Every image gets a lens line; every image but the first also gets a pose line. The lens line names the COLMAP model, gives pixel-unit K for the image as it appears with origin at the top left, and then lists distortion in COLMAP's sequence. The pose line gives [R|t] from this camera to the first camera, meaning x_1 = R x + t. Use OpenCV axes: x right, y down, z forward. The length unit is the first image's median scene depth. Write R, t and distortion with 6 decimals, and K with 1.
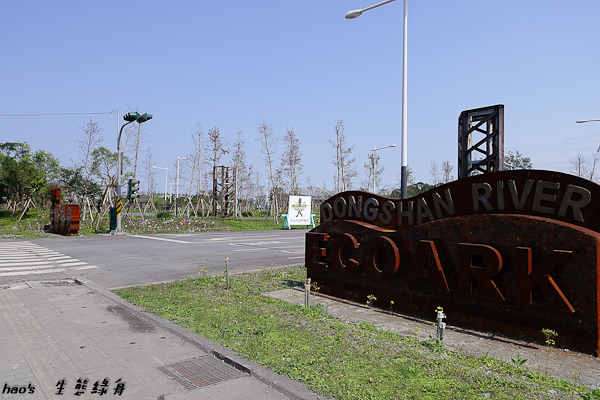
lens RADIAL K [[414.8, 0, 300.0], [0, 414.8, 200.0], [0, 0, 1]] dist [0.005224, 0.001616]
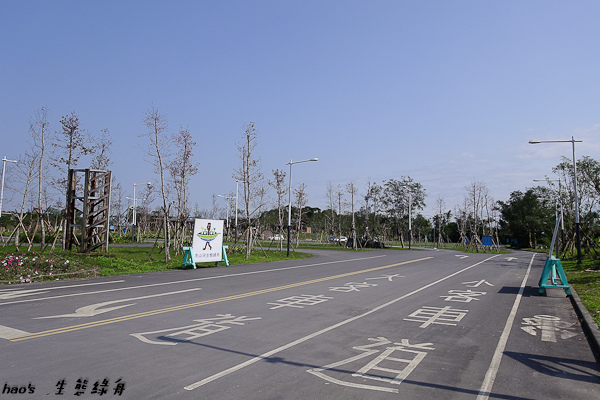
lens RADIAL K [[414.8, 0, 300.0], [0, 414.8, 200.0], [0, 0, 1]] dist [0.005224, 0.001616]
pose [[0.944128, 0.034444, 0.327775, -0.083403], [-0.017700, 0.998388, -0.053933, -0.007501], [-0.329104, 0.045118, 0.943215, 0.291375]]
